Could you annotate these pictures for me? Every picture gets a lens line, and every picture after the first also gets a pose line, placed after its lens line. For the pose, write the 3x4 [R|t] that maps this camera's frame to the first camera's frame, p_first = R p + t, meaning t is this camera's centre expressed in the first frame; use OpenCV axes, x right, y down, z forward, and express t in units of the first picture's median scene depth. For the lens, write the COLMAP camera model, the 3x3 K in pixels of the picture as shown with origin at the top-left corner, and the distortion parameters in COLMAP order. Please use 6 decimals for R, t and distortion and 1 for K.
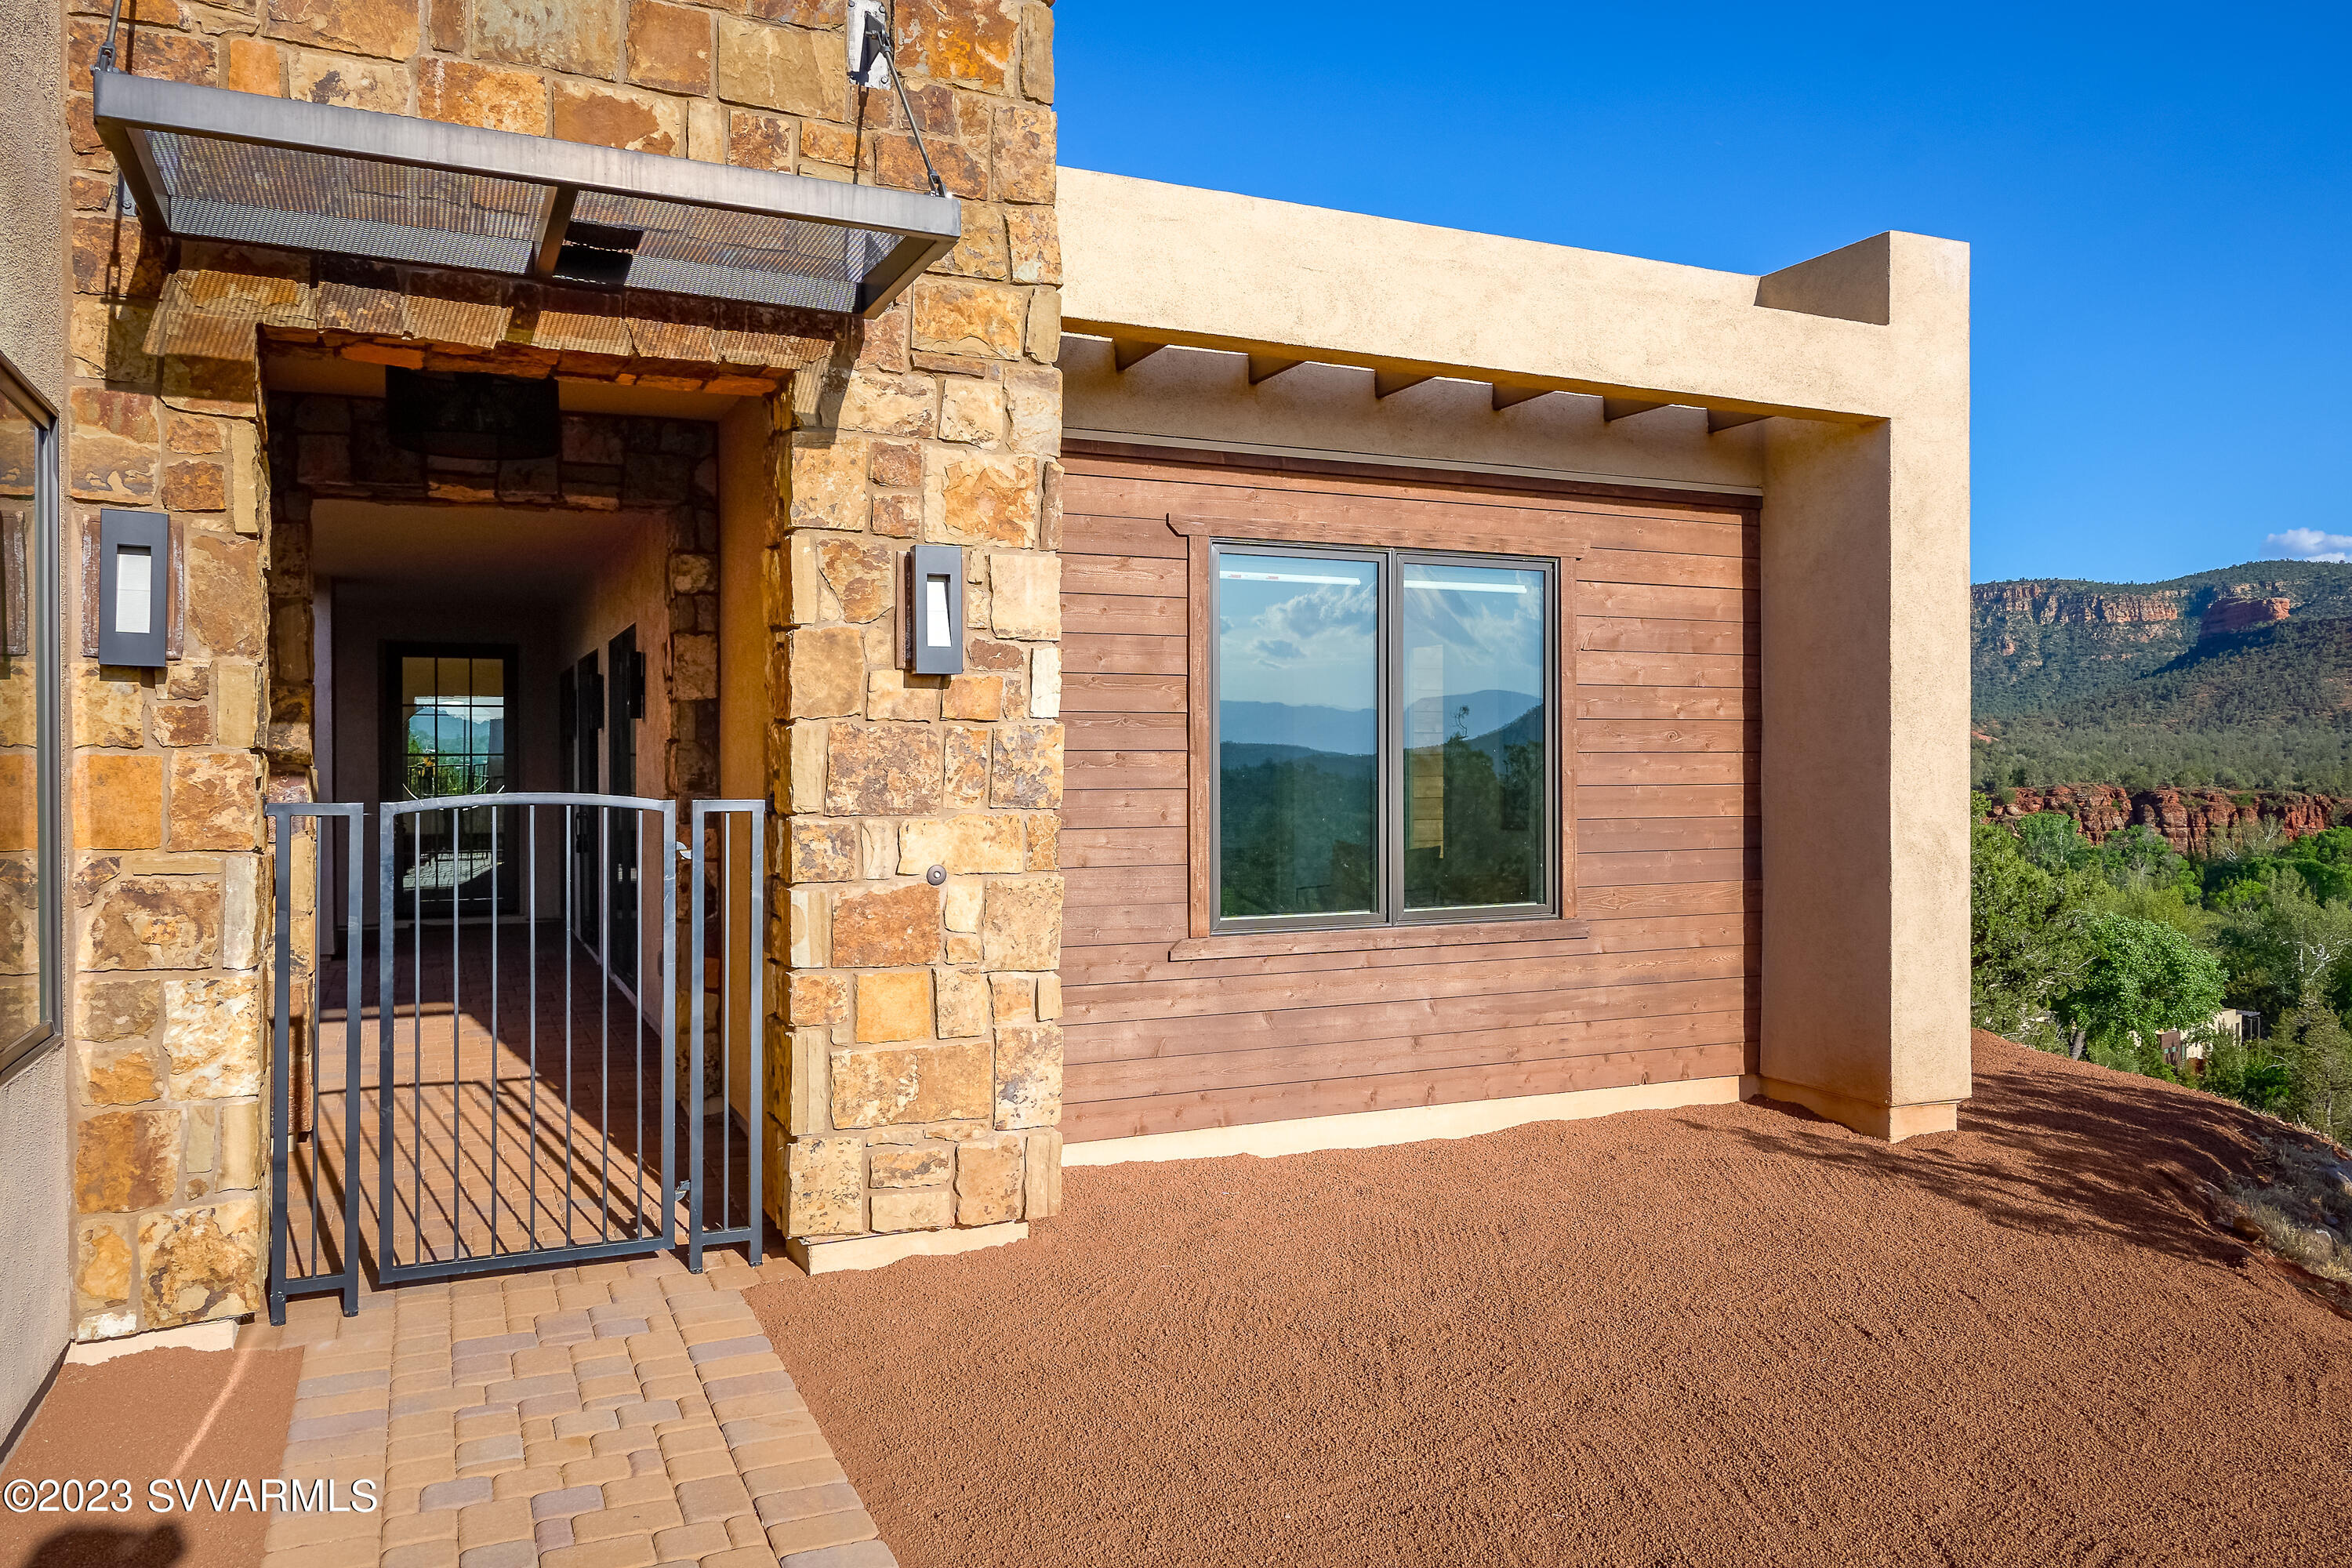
lens RADIAL K [[1681.9, 0, 1194.8], [0, 1681.9, 782.0], [0, 0, 1]] dist [-0.004771, 0.003498]
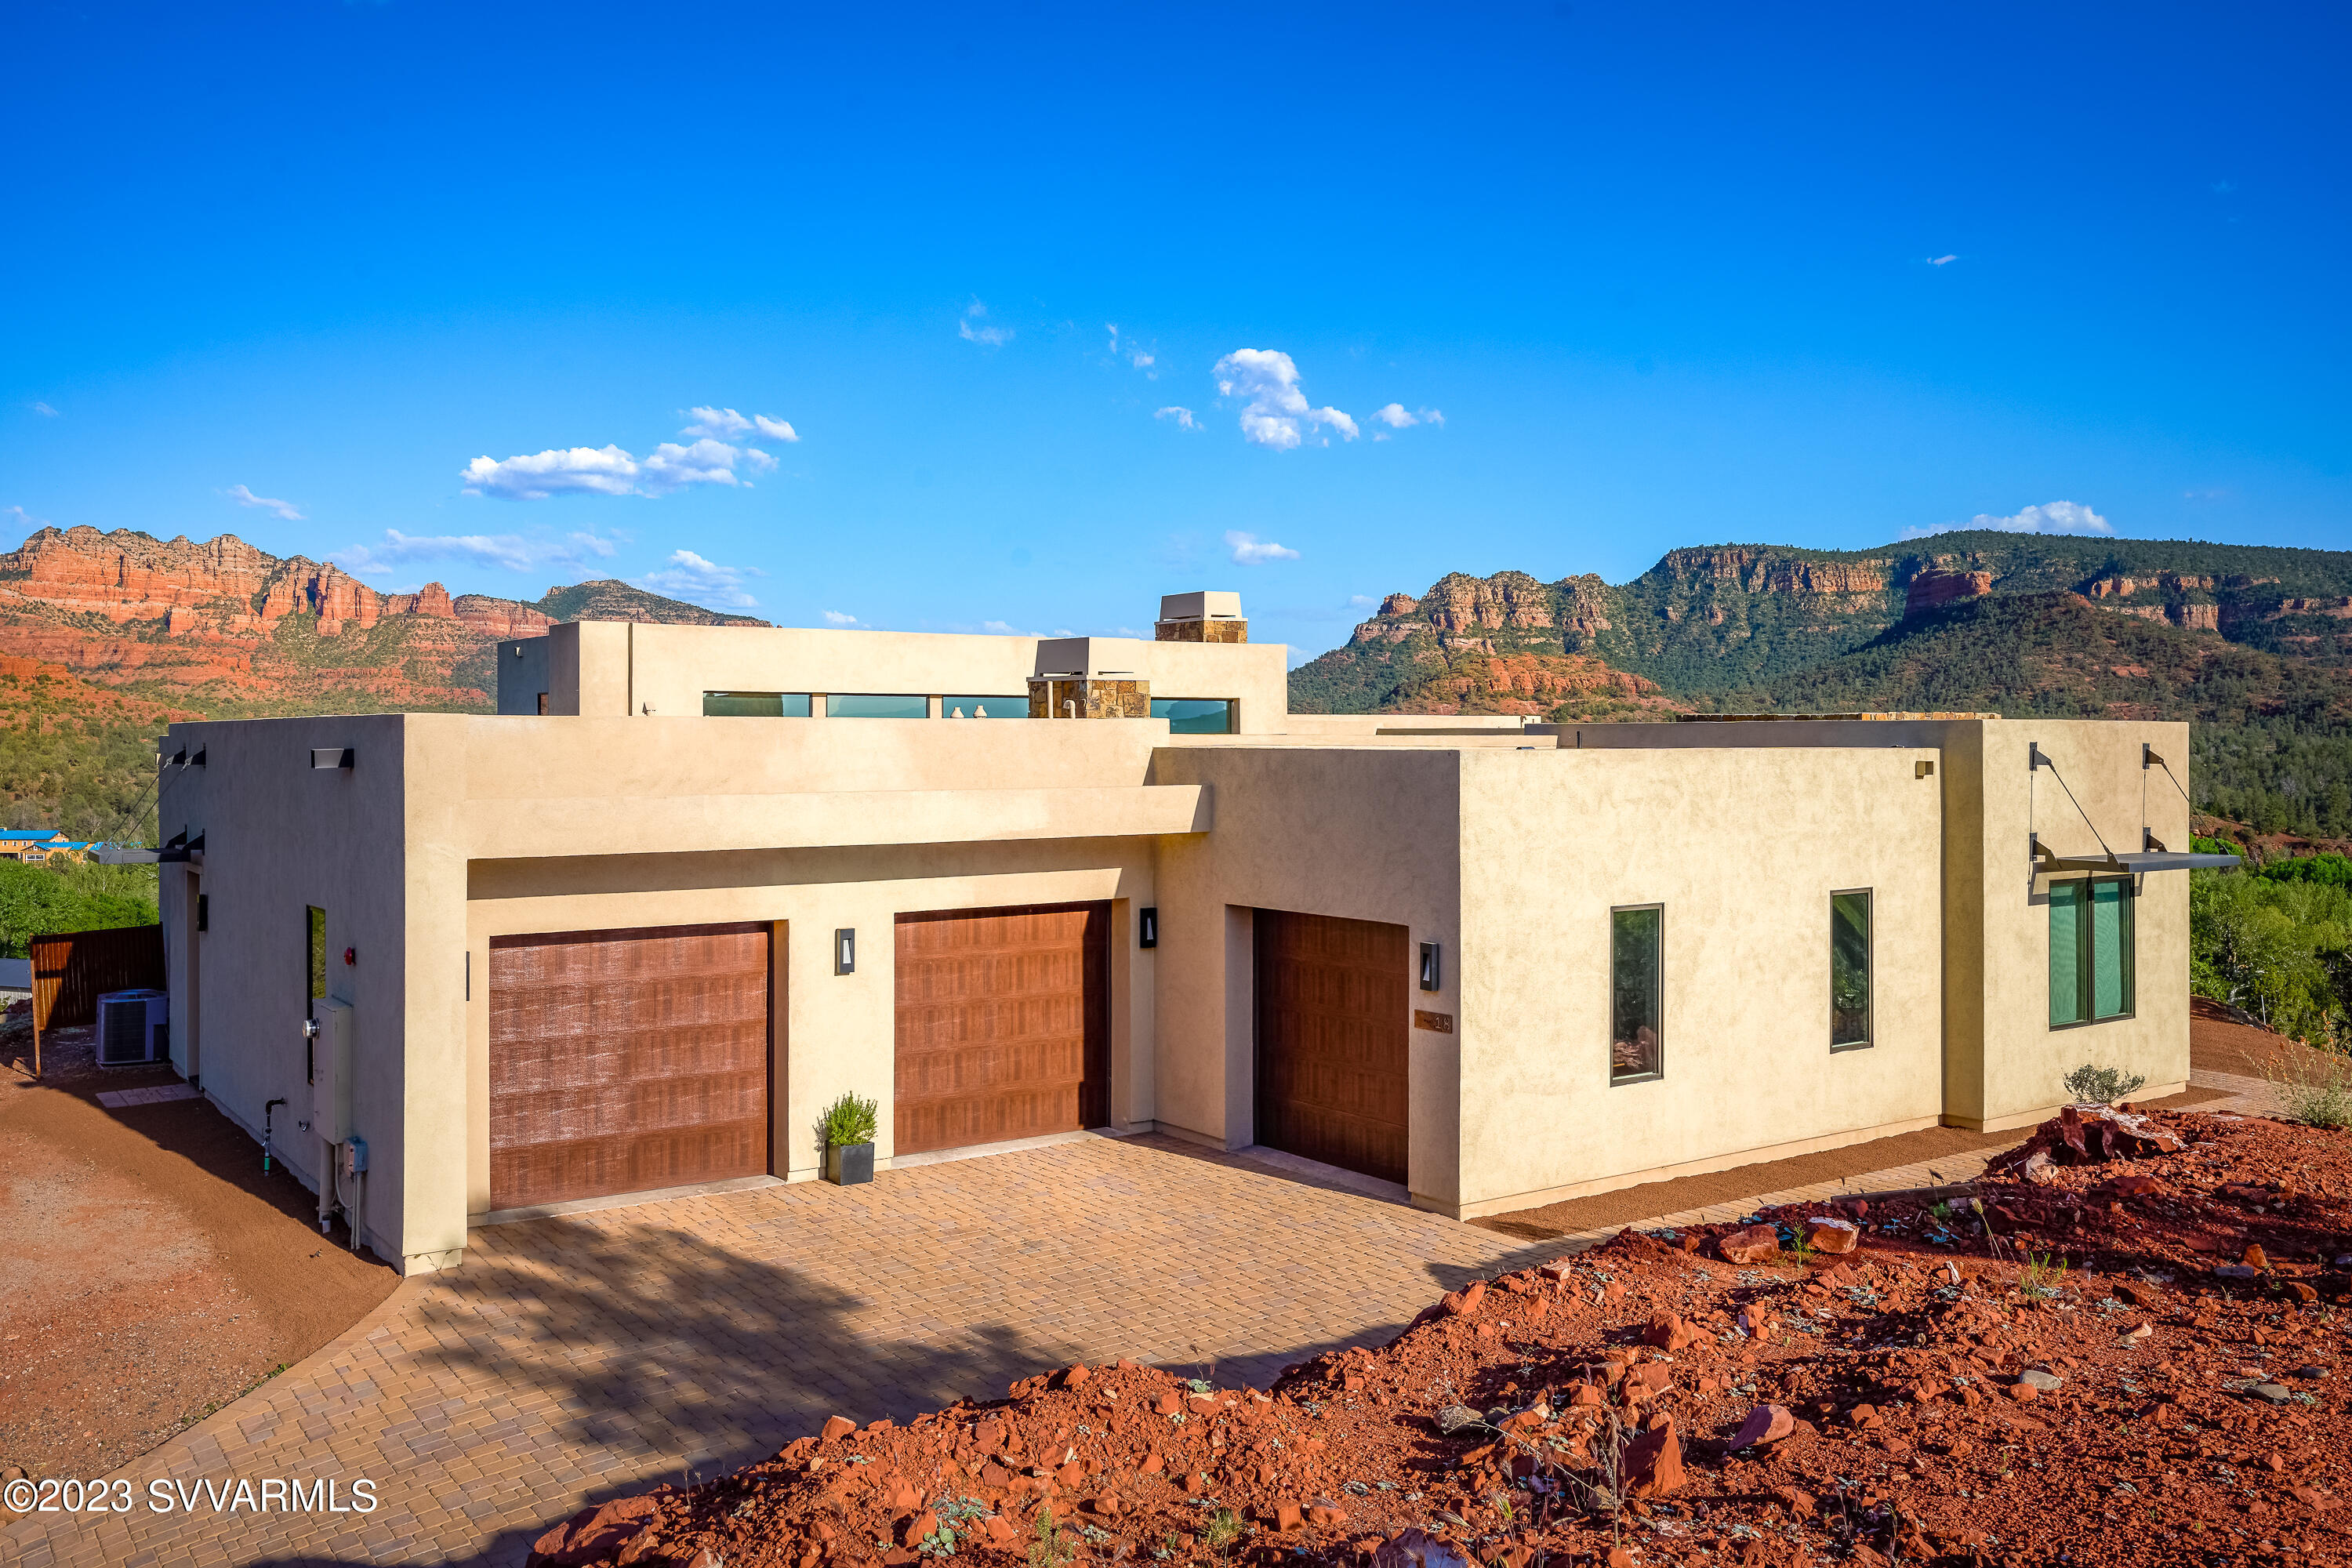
lens RADIAL K [[1957.0, 0, 1178.9], [0, 1957.0, 744.0], [0, 0, 1]] dist [-0.021354, 0.027197]
pose [[0.982832, -0.000383, 0.184503, -2.070973], [0.001931, 0.999964, -0.008209, -0.269683], [-0.184493, 0.008424, 0.982798, -2.357390]]
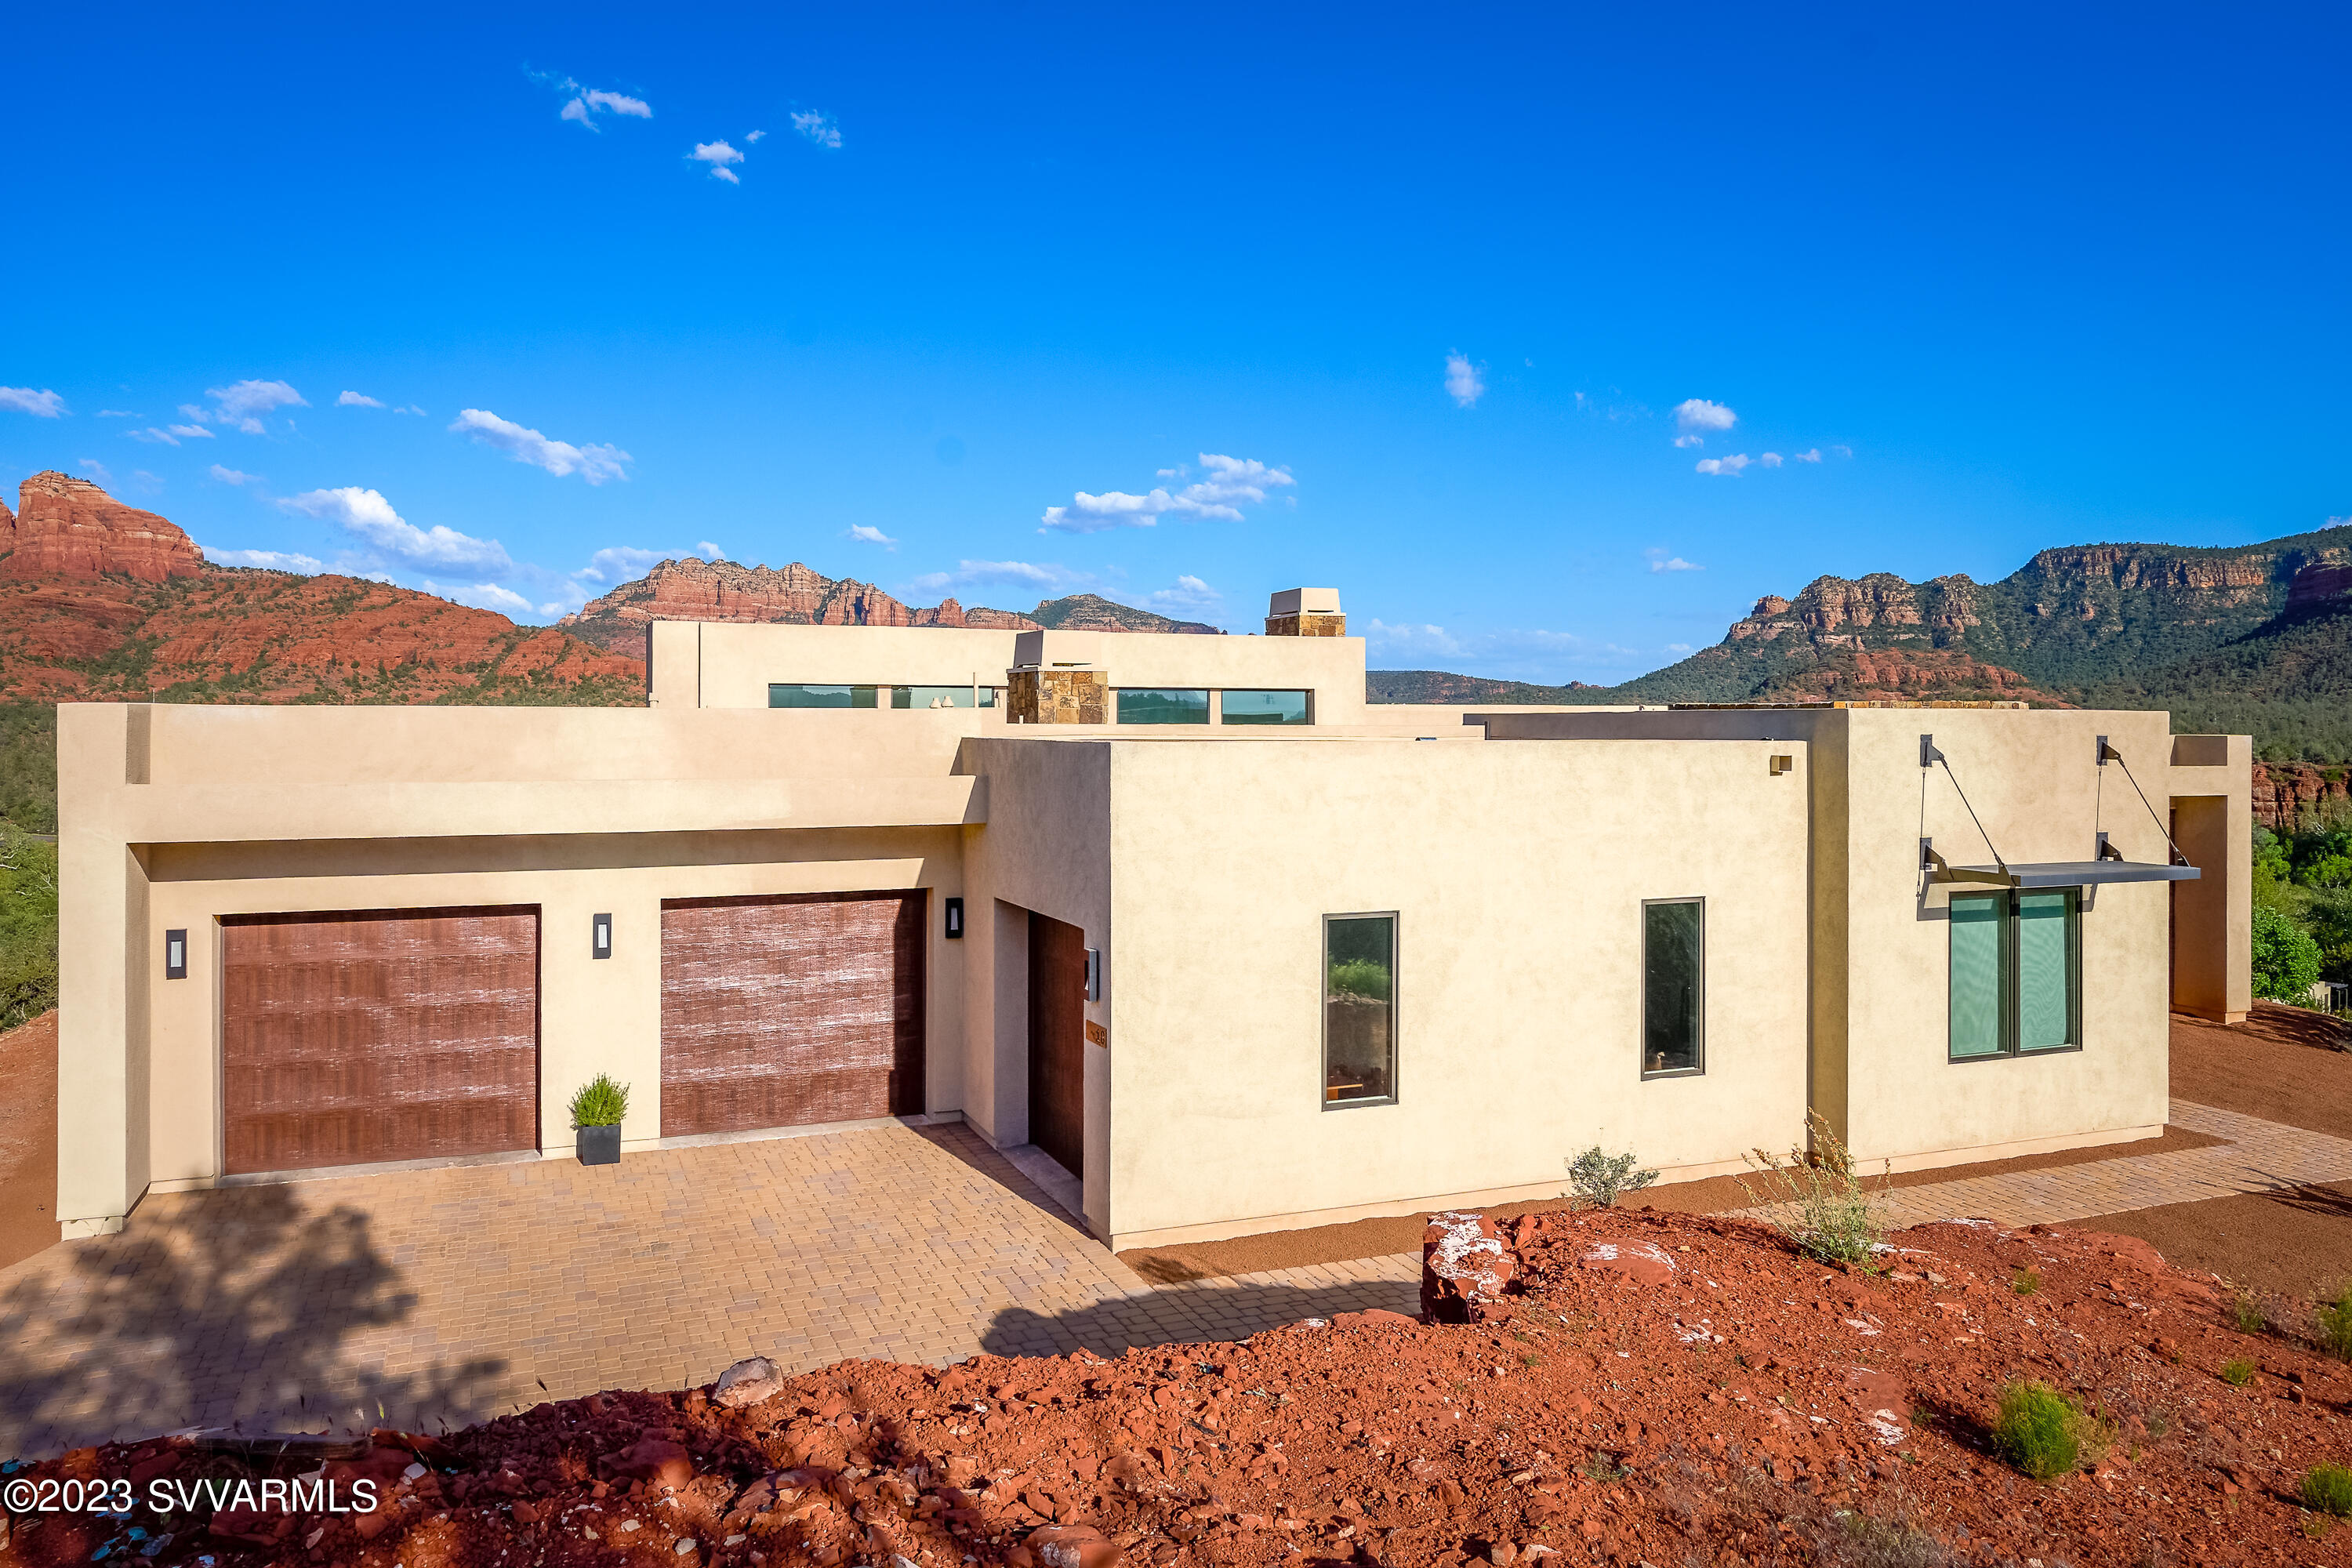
lens RADIAL K [[1681.9, 0, 1184.6], [0, 1681.9, 747.8], [0, 0, 1]] dist [-0.004771, 0.003498]
pose [[0.999153, 0.002326, -0.041078, -1.279116], [-0.002253, 0.999996, 0.001834, -0.277053], [0.041082, -0.001740, 0.999154, -2.020822]]
